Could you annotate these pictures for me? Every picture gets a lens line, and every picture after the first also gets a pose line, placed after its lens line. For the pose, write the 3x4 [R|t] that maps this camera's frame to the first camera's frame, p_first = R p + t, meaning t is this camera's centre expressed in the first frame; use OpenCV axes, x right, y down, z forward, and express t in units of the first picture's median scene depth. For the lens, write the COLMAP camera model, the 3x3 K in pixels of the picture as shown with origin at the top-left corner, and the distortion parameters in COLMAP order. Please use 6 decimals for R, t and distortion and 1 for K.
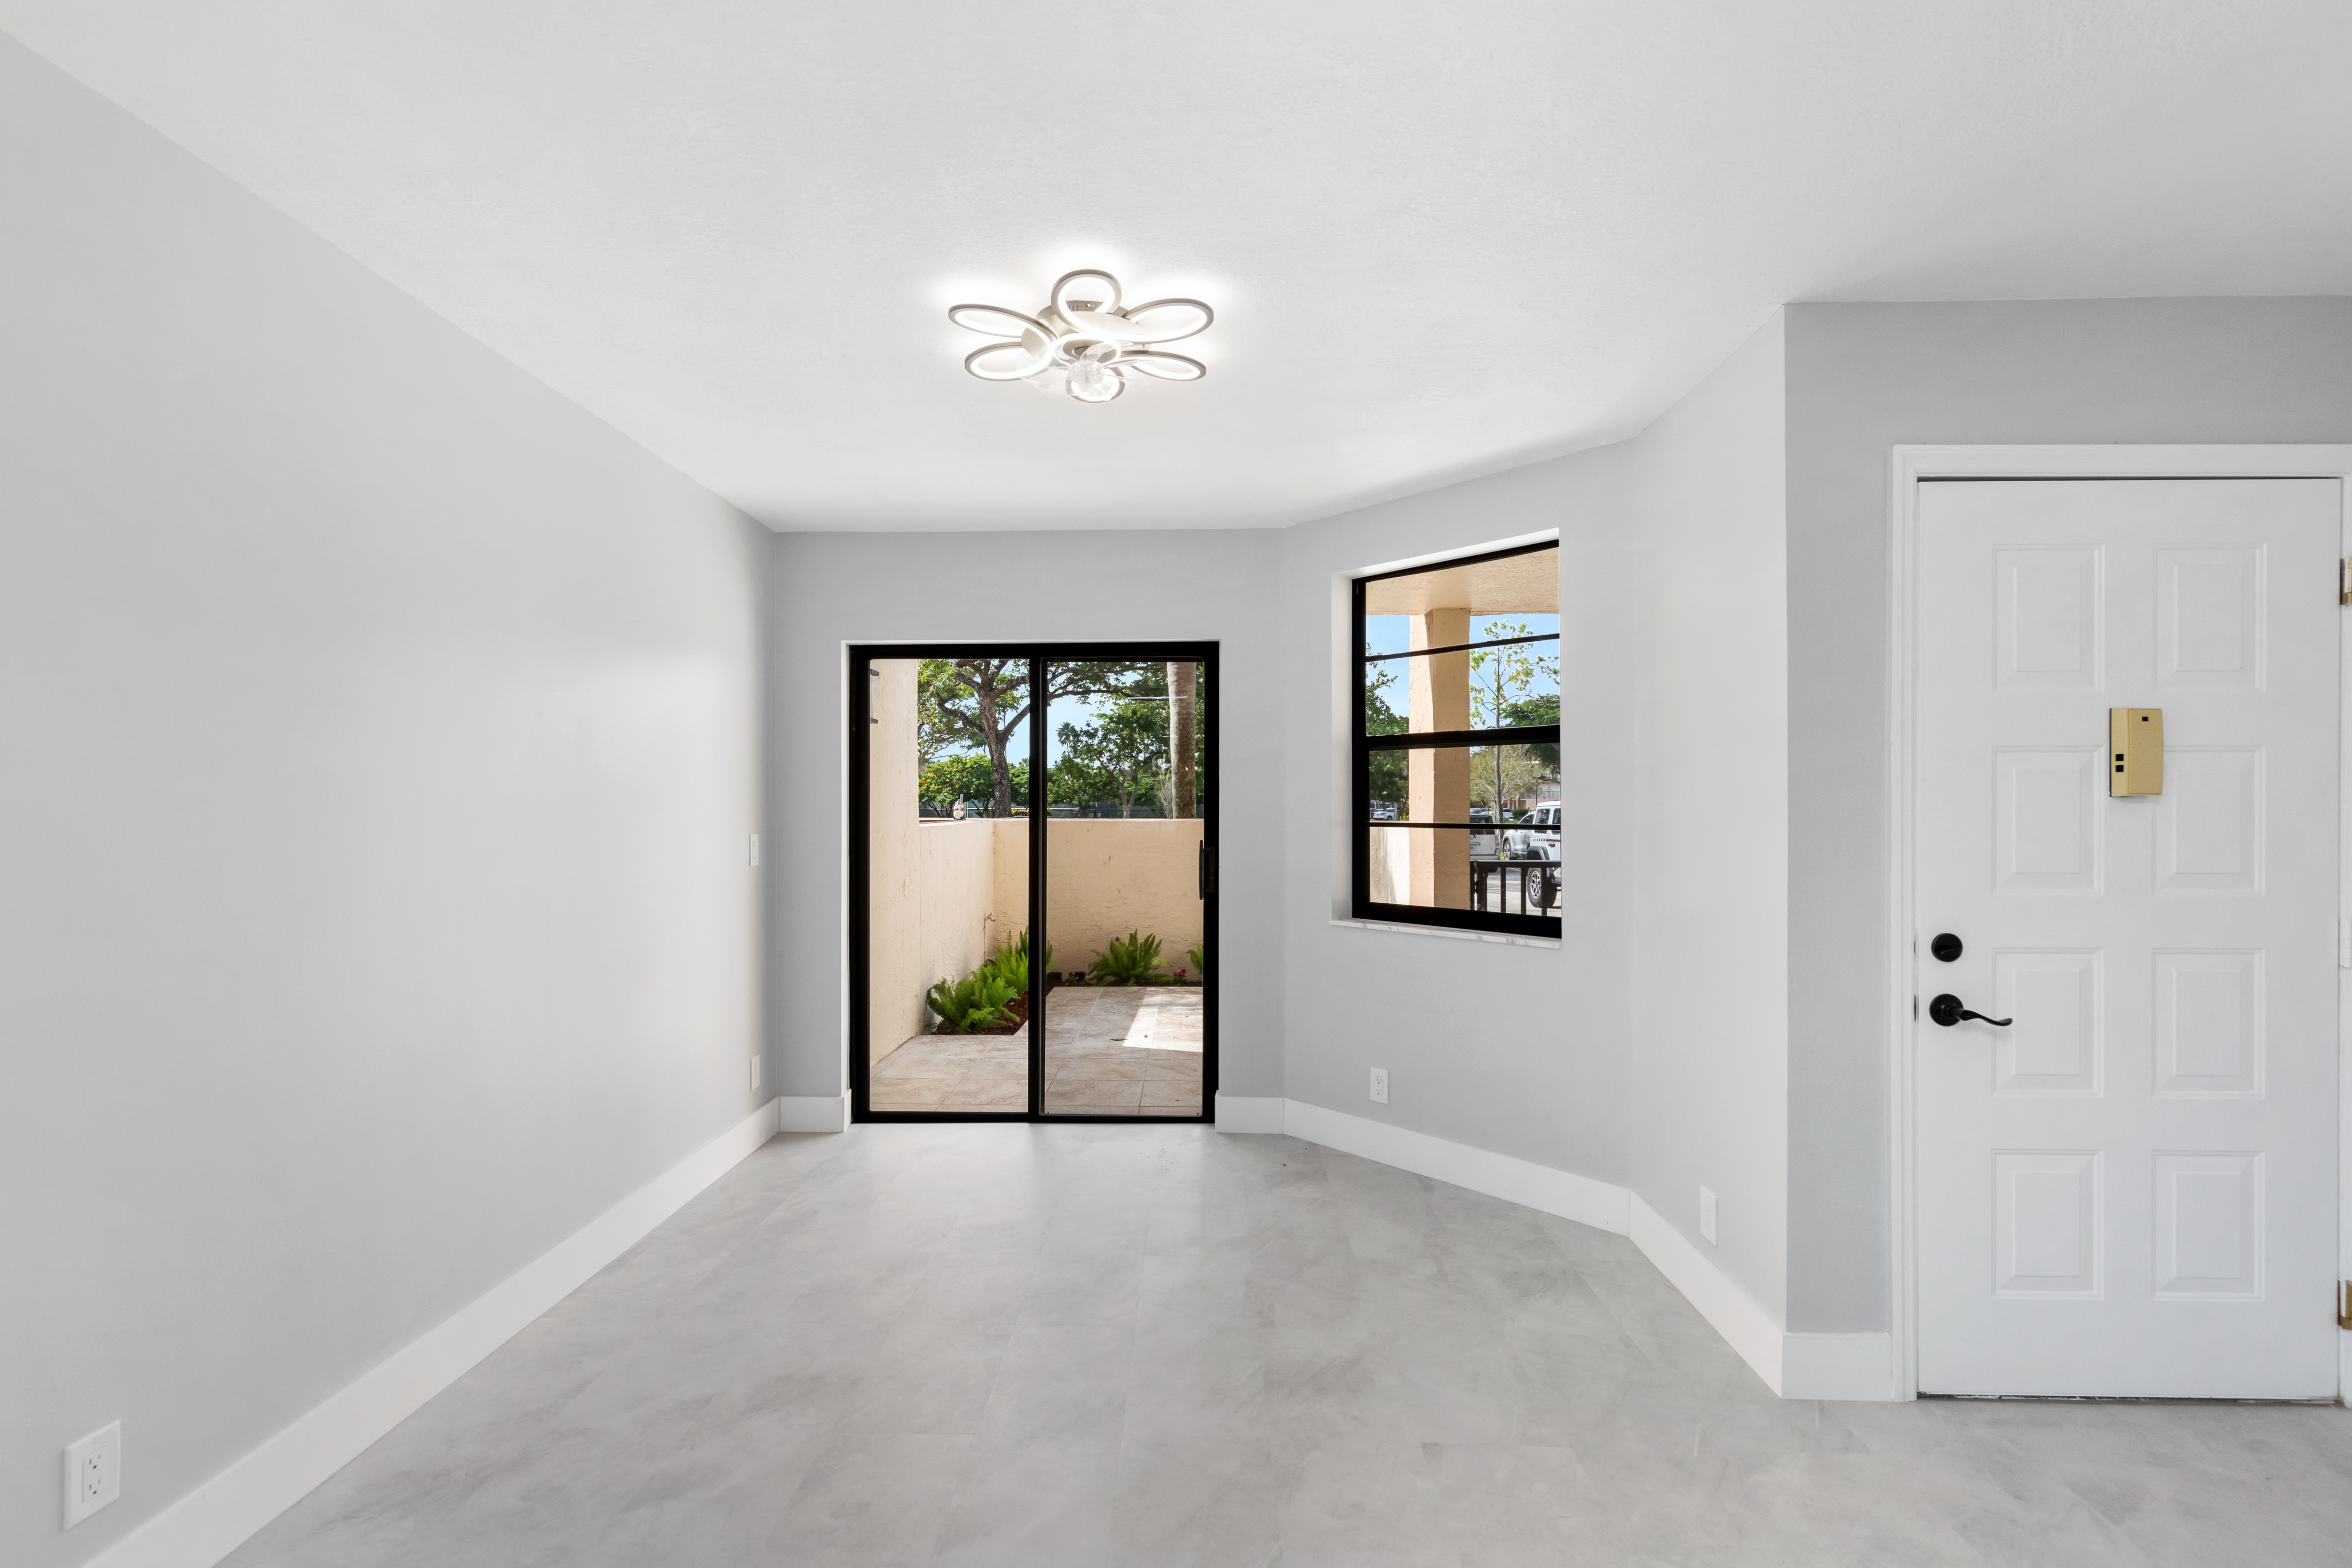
lens RADIAL K [[1060.5, 0, 1151.2], [0, 1060.5, 808.6], [0, 0, 1]] dist [0.009020, 0.000102]
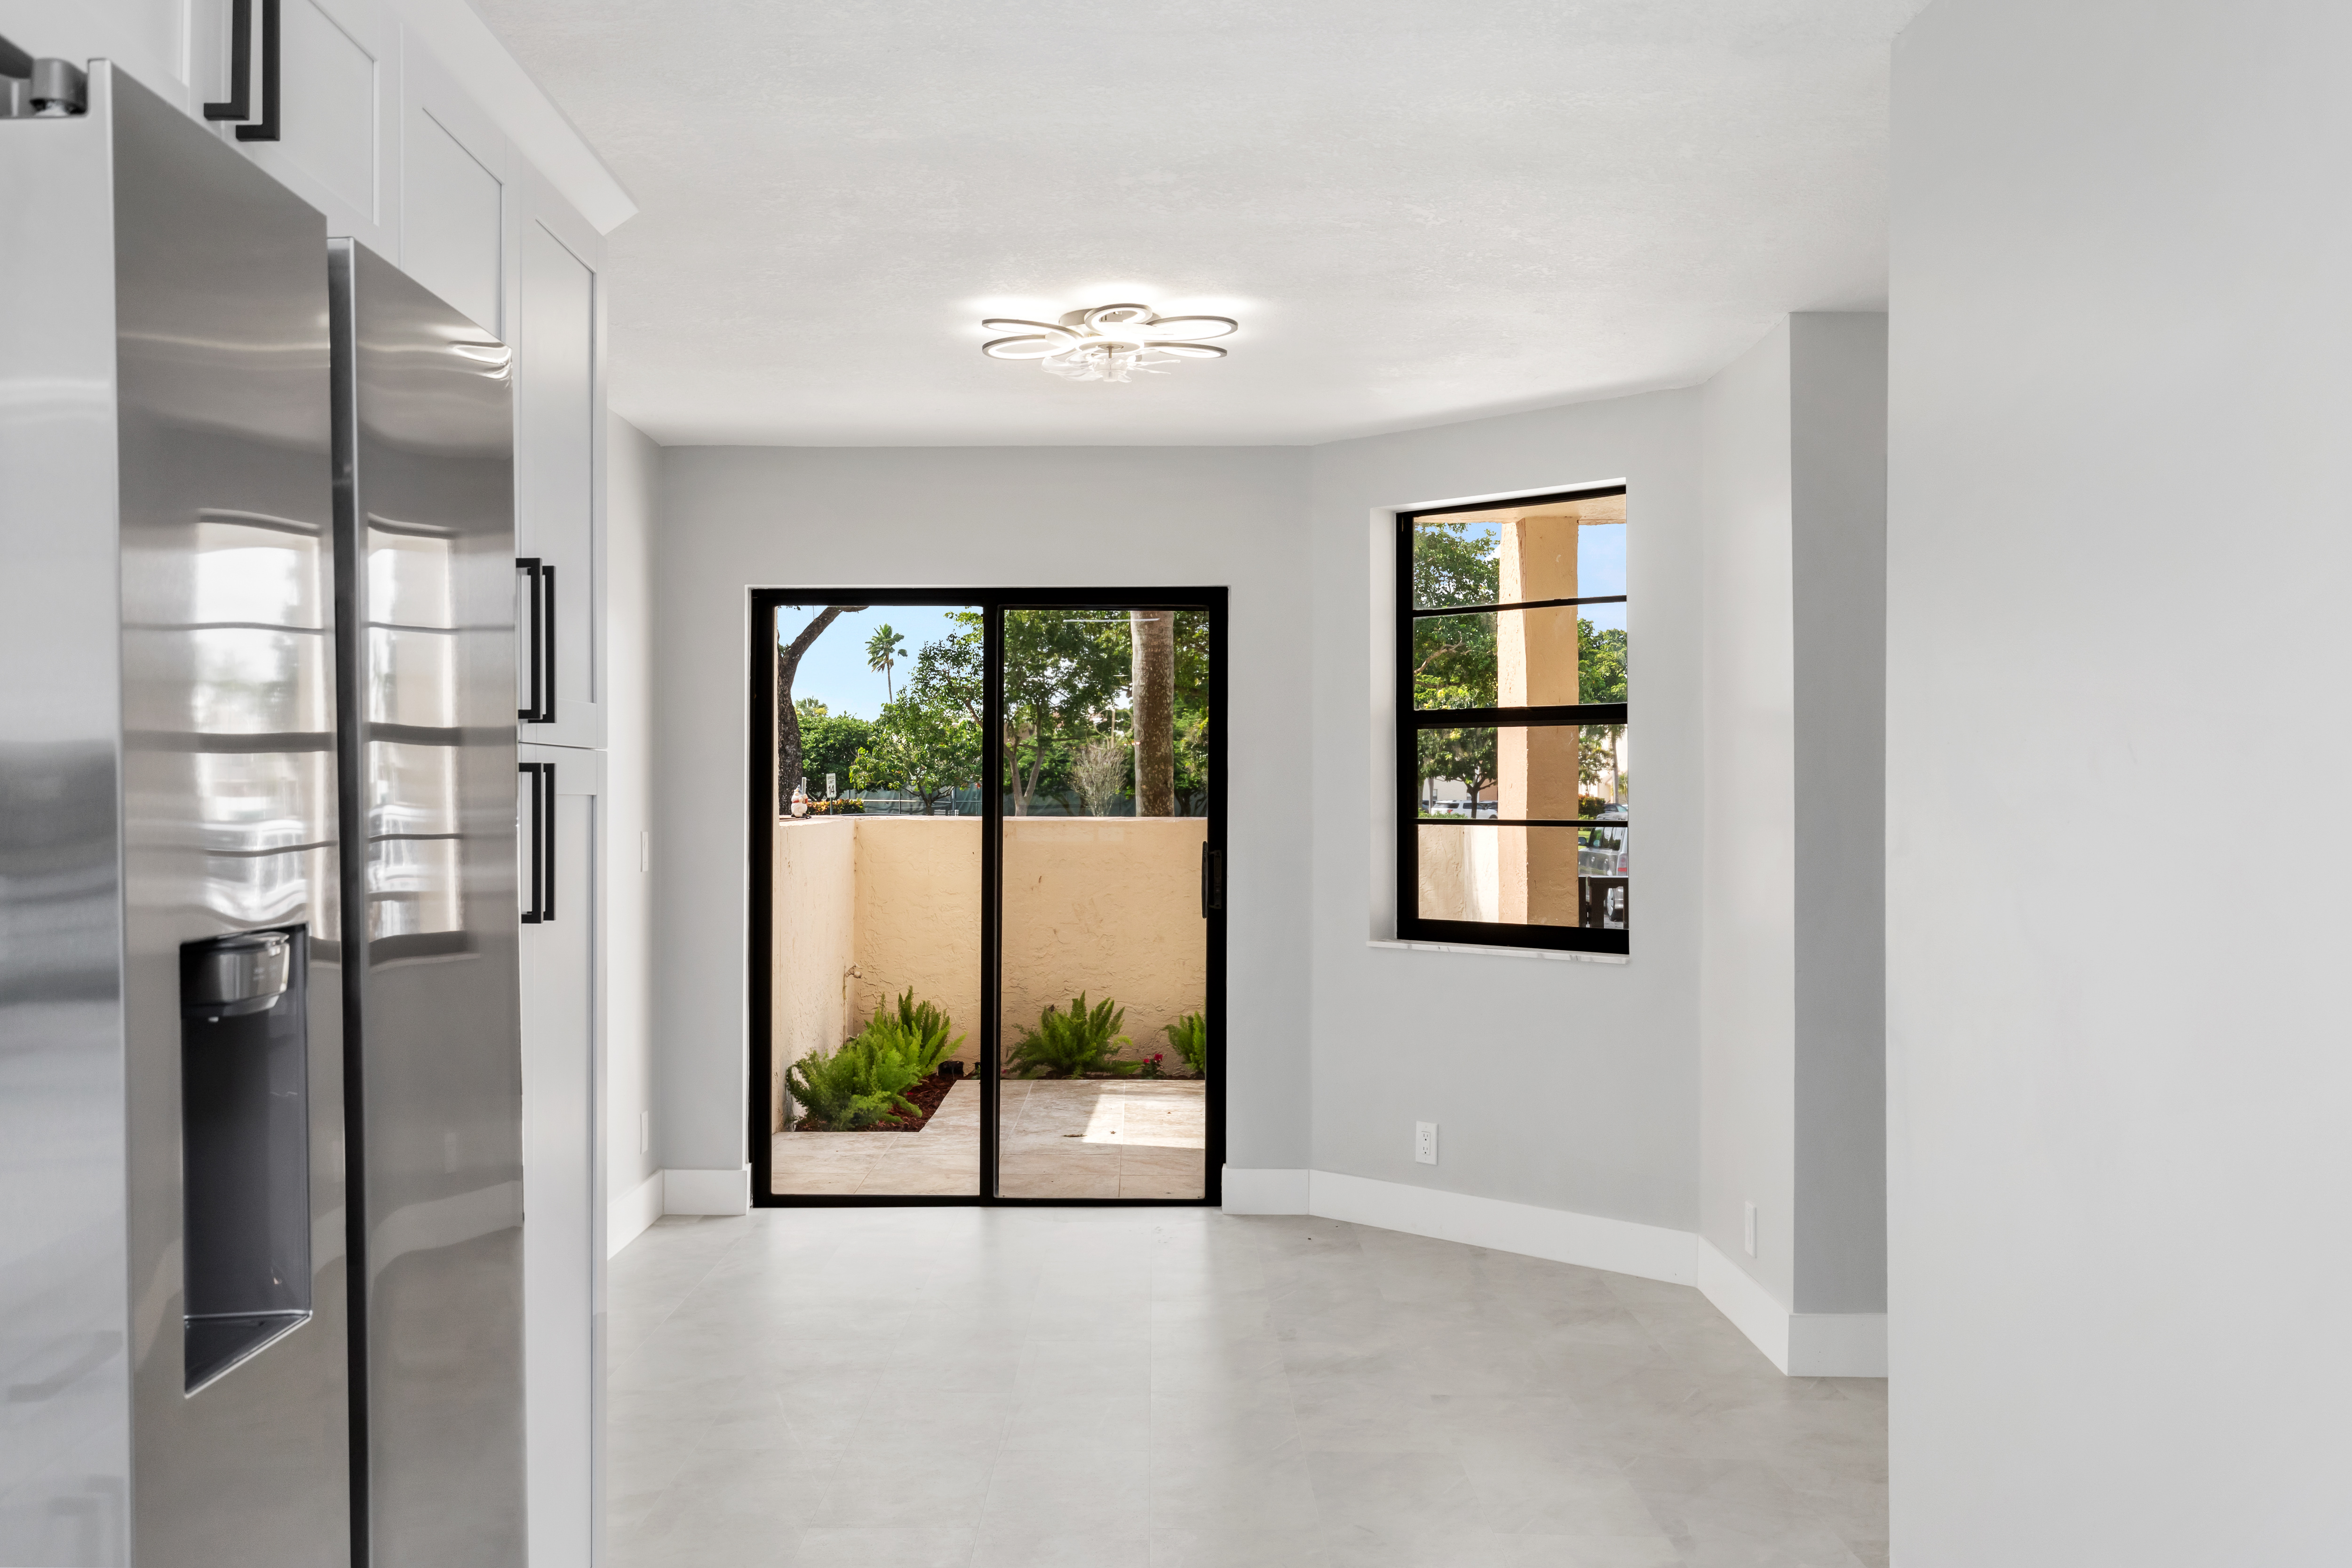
lens RADIAL K [[2182.0, 0, 1099.5], [0, 2182.0, 784.7], [0, 0, 1]] dist [0.006104, 0.002958]
pose [[0.999774, 0.002656, 0.021113, -0.061071], [-0.002501, 0.999970, -0.007376, -0.000055], [-0.021132, 0.007321, 0.999750, -0.573198]]
